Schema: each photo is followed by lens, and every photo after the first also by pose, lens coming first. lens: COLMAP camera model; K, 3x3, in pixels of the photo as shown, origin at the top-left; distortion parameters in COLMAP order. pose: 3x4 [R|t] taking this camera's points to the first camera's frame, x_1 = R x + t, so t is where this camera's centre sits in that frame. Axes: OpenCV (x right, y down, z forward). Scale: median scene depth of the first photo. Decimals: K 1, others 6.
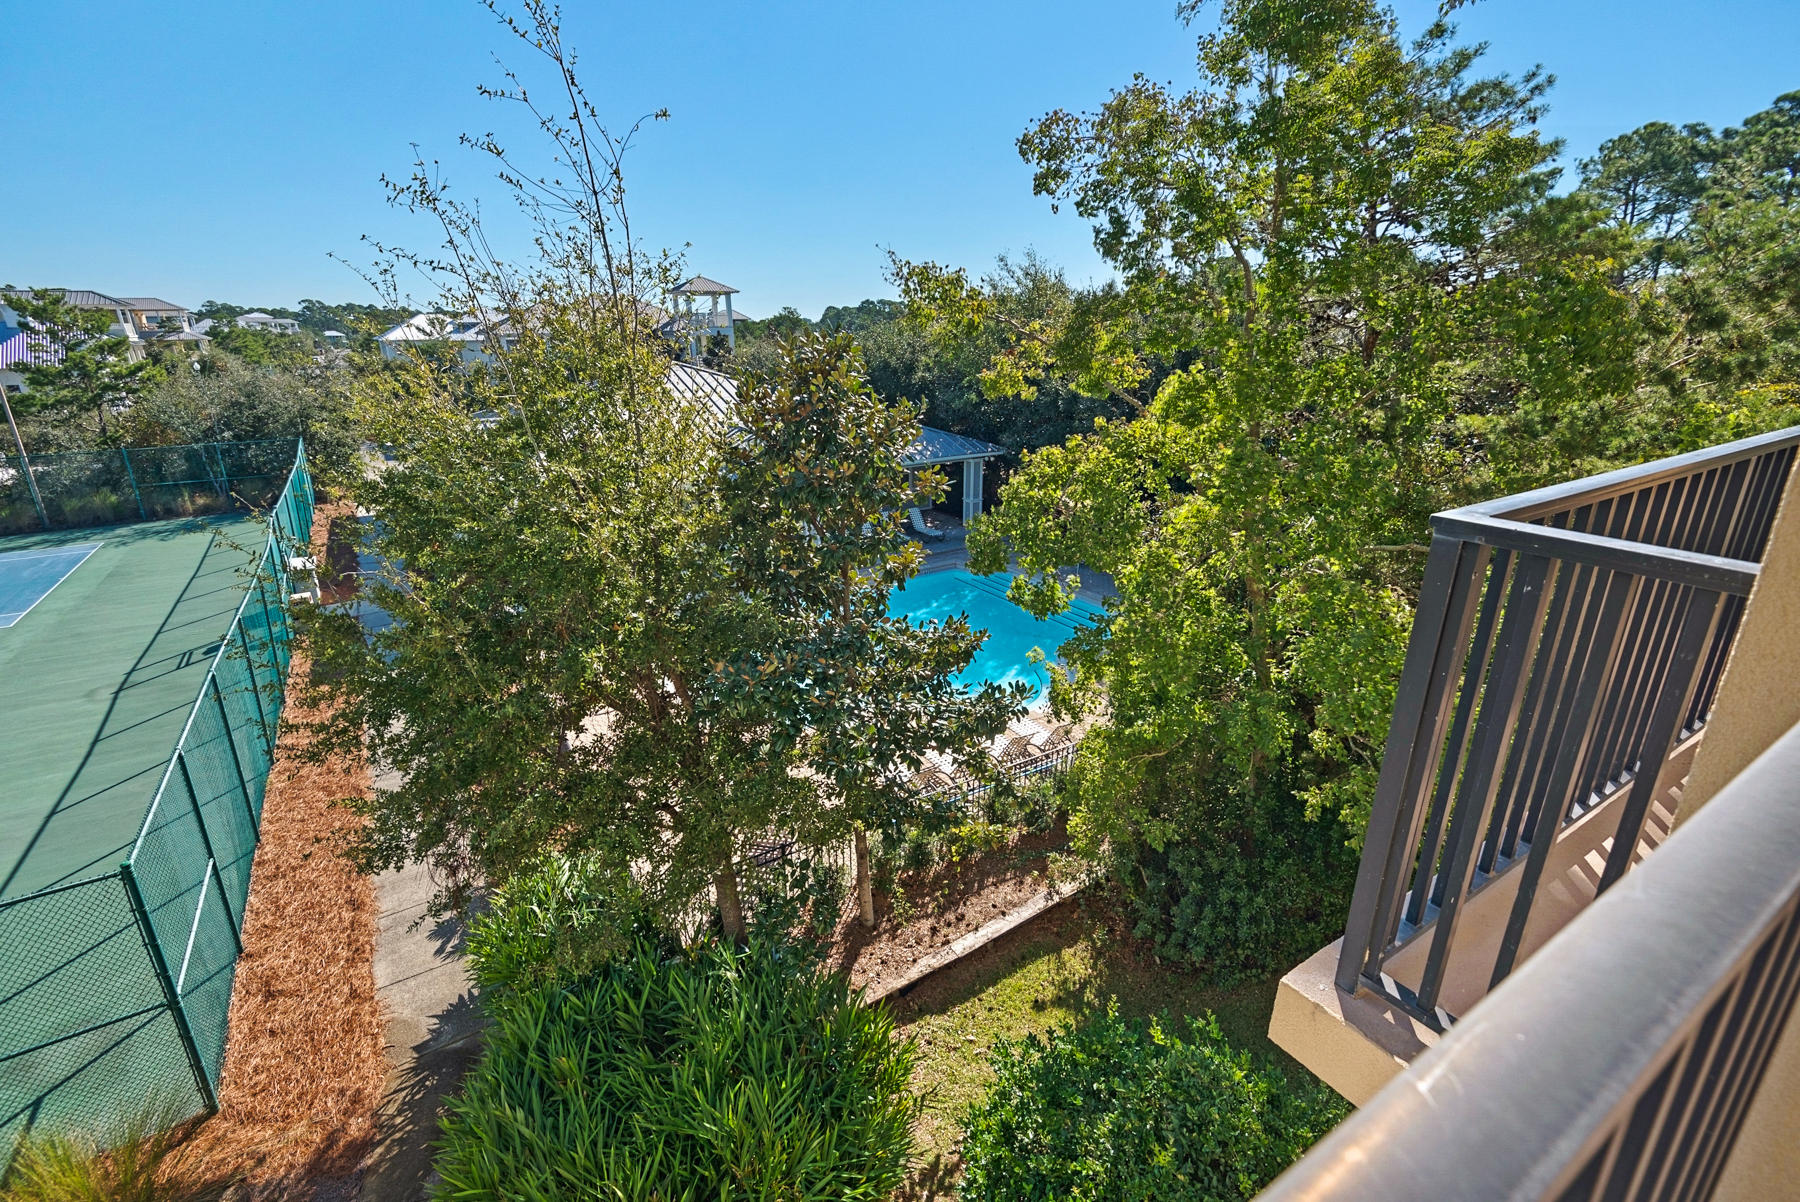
lens RADIAL K [[817.3, 0, 902.9], [0, 817.3, 614.1], [0, 0, 1]] dist [0.036066, -0.000066]
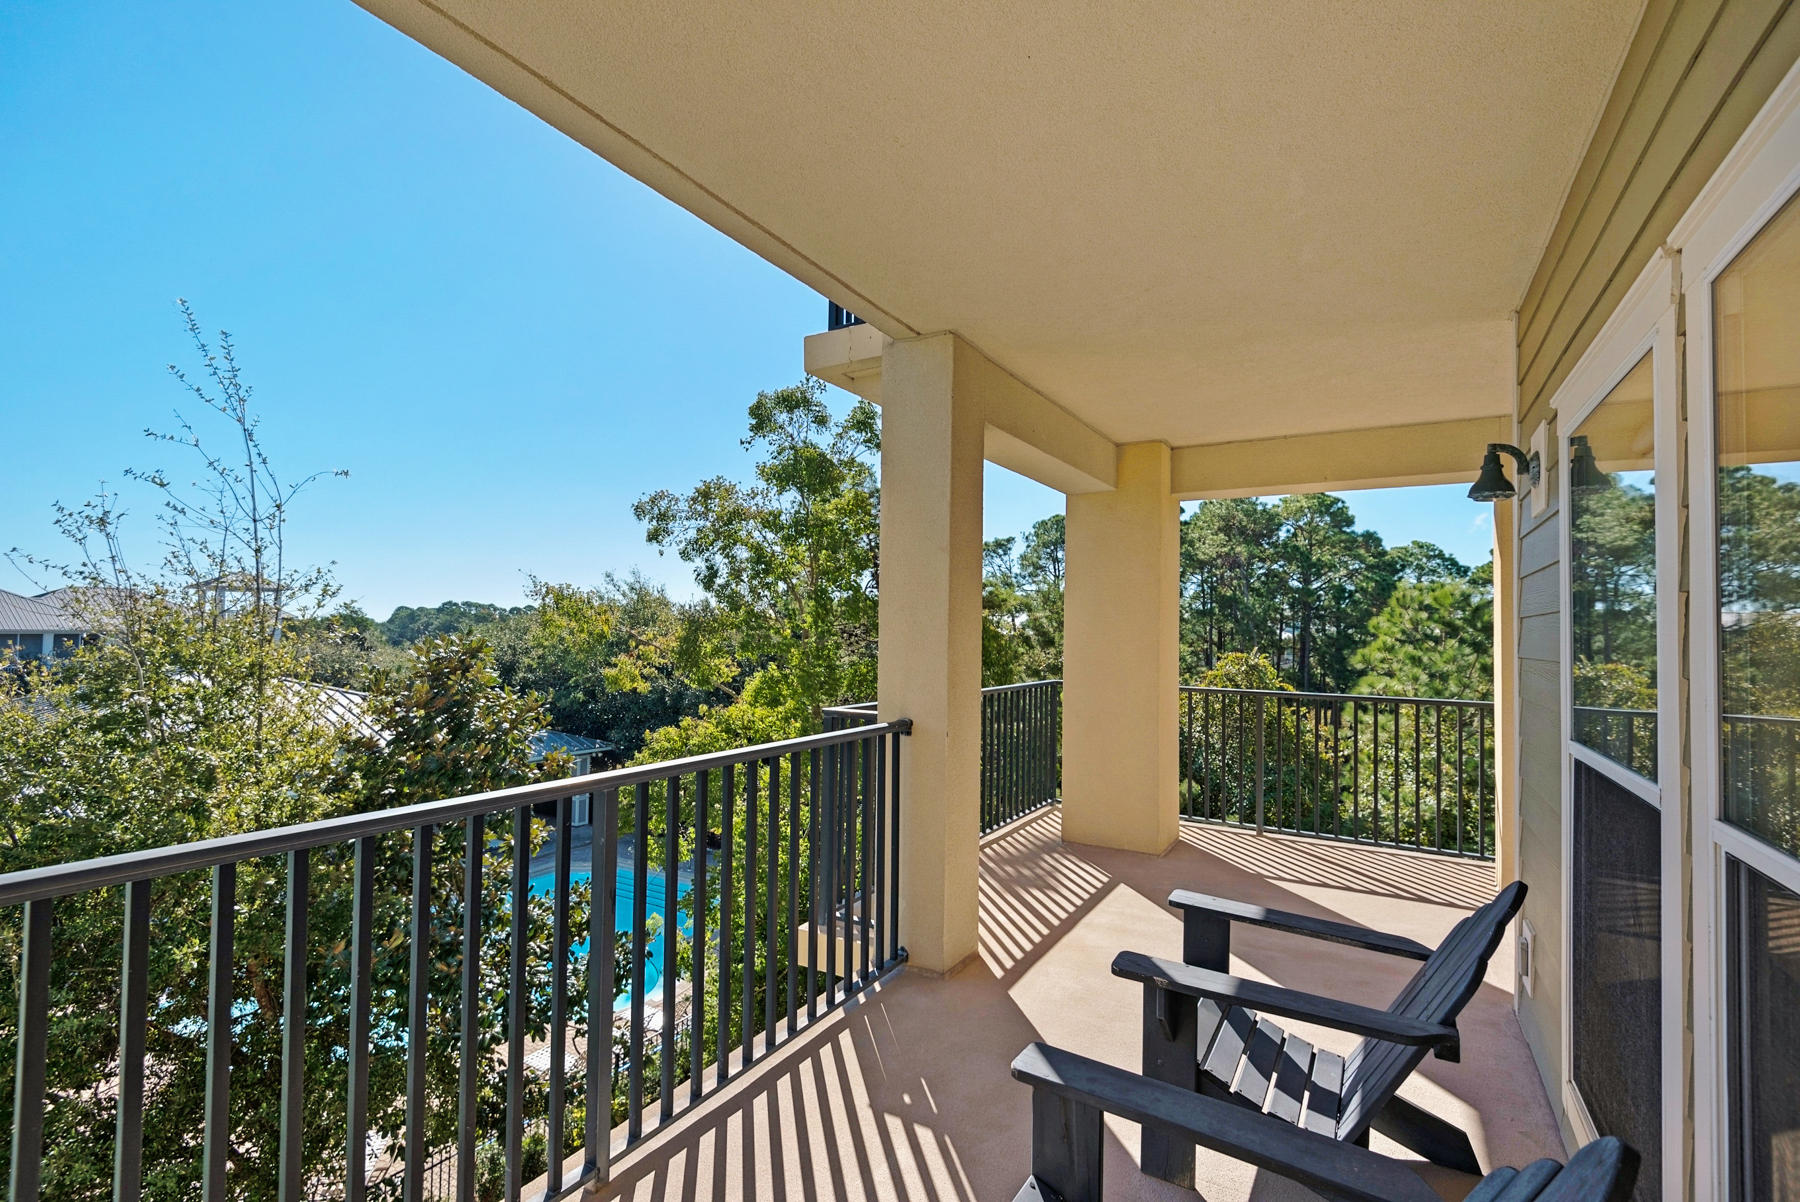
lens RADIAL K [[817.3, 0, 902.9], [0, 817.3, 614.1], [0, 0, 1]] dist [0.036066, -0.000066]
pose [[0.893413, 0.036135, 0.447781, -0.062575], [0.124278, 0.937979, -0.323653, 0.080782], [-0.431704, 0.344805, 0.833512, -0.247363]]
